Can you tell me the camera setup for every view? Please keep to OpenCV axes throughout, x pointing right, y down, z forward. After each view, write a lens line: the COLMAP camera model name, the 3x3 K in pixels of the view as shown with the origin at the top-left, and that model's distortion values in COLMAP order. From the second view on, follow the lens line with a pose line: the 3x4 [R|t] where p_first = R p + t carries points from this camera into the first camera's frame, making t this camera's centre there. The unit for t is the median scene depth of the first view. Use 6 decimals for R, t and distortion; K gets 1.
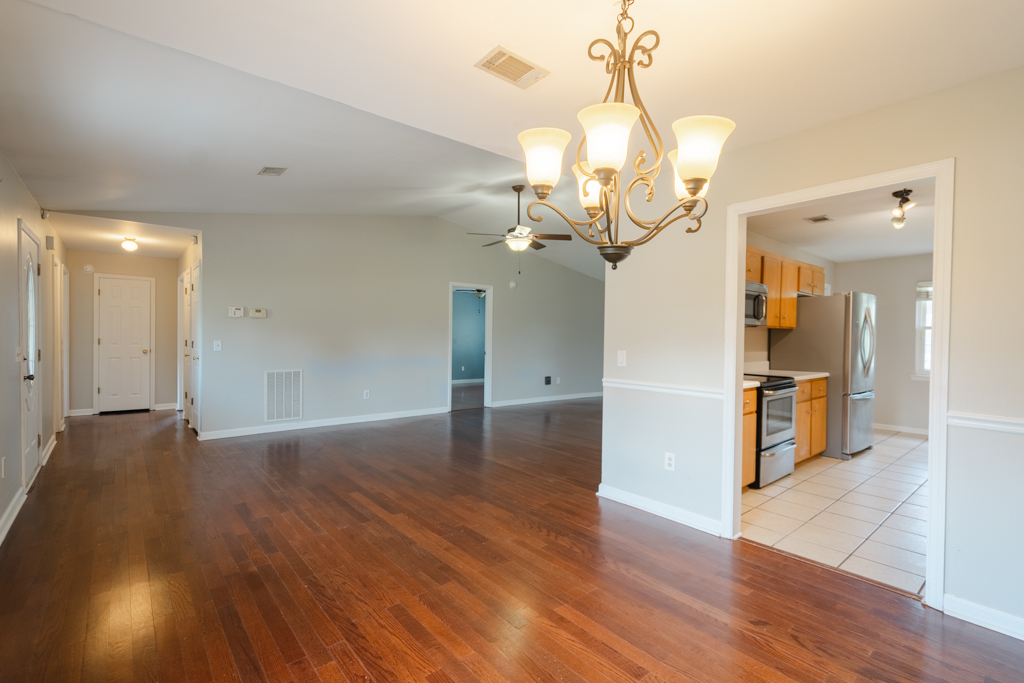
lens RADIAL K [[472.4, 0, 512.0], [0, 472.4, 341.5], [0, 0, 1]] dist [-0.000920, 0.000549]
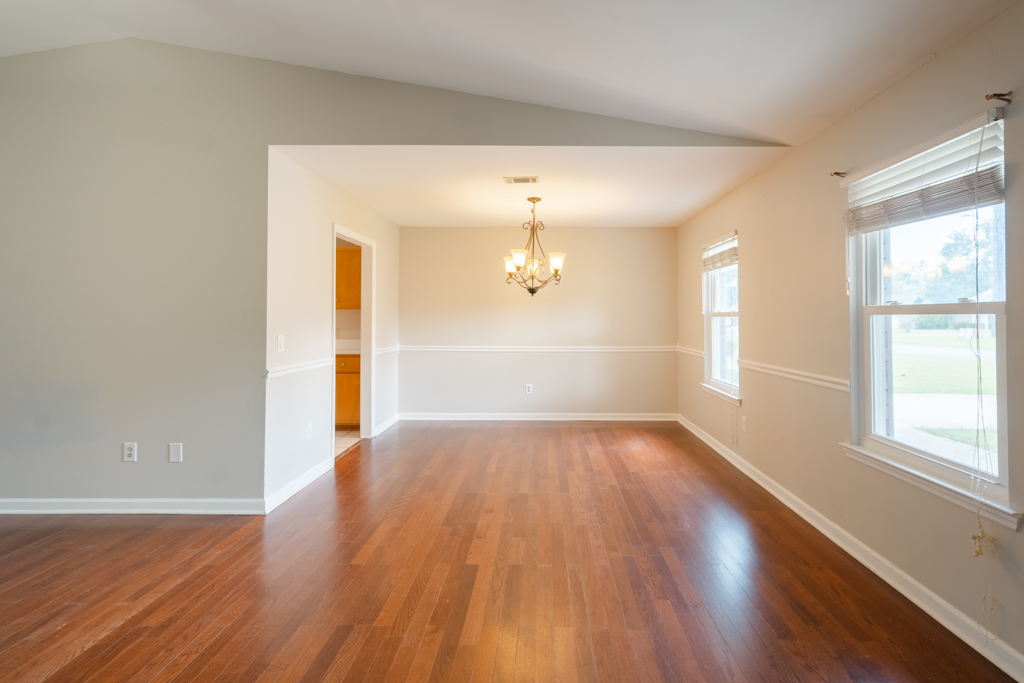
lens RADIAL K [[479.9, 0, 534.6], [0, 479.9, 307.2], [0, 0, 1]] dist [0.001125, 0.001528]
pose [[-0.758357, 0.003774, 0.651829, -0.806949], [-0.001418, 0.999971, -0.007439, -0.029090], [-0.651838, -0.006566, -0.758330, 1.510482]]
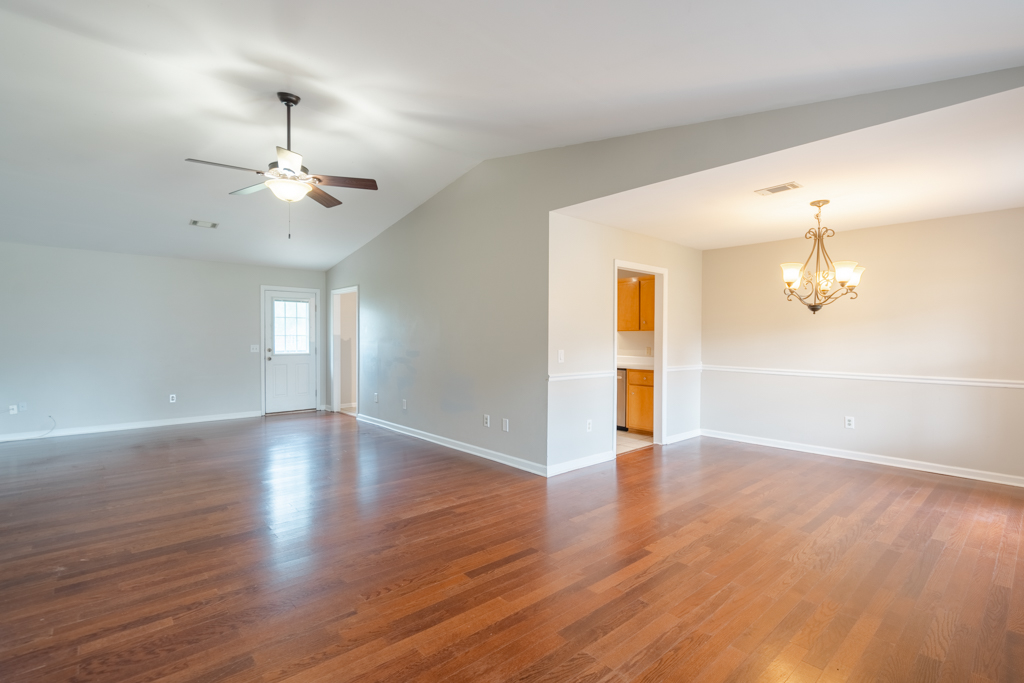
lens RADIAL K [[472.4, 0, 512.0], [0, 472.4, 341.5], [0, 0, 1]] dist [-0.000920, 0.000549]
pose [[-0.030865, -0.018388, 0.999354, -1.082078], [0.006766, 0.999804, 0.018605, -0.028383], [-0.999501, 0.007336, -0.030734, 1.272552]]
